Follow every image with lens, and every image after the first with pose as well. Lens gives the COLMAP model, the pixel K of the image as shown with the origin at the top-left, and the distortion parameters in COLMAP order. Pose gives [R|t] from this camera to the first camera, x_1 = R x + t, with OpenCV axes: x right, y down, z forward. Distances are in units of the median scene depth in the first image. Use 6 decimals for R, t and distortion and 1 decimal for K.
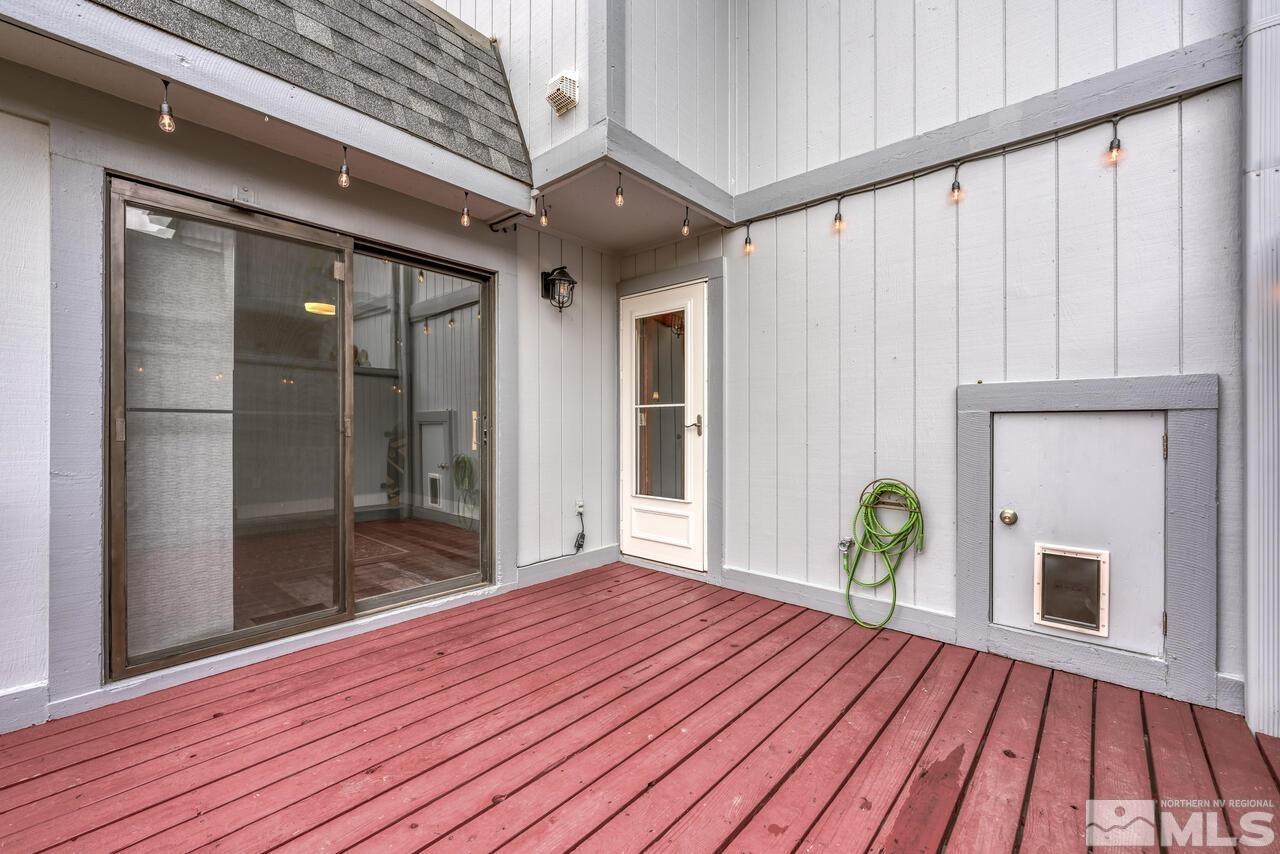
lens RADIAL K [[533.3, 0, 640.0], [0, 533.3, 427.0], [0, 0, 1]] dist [-0.000210, 0.000030]
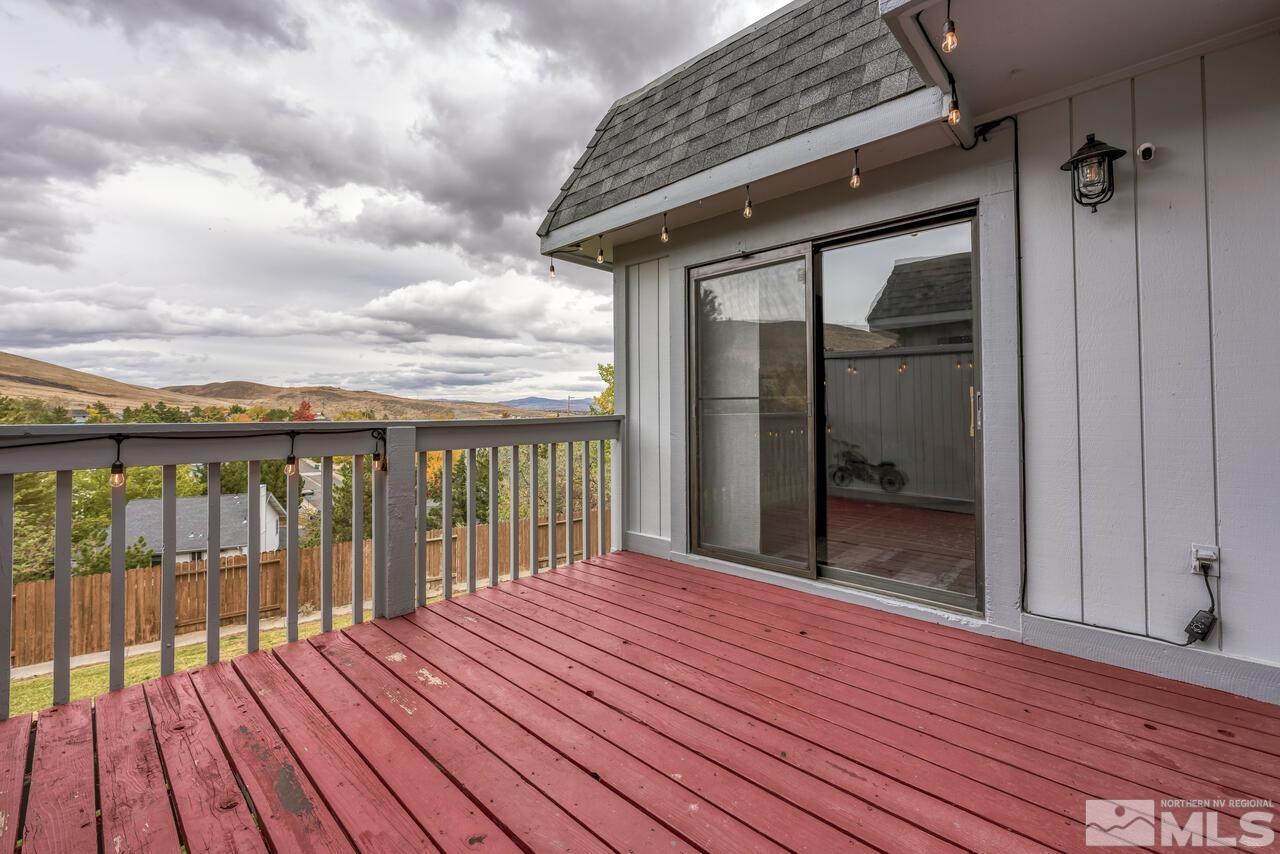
lens RADIAL K [[540.7, 0, 644.0], [0, 540.7, 399.8], [0, 0, 1]] dist [-0.001822, 0.000108]
pose [[-0.040081, -0.021365, -0.998968, 0.657995], [0.007086, 0.999740, -0.021666, 0.004621], [0.999171, -0.007947, -0.039919, 0.733869]]
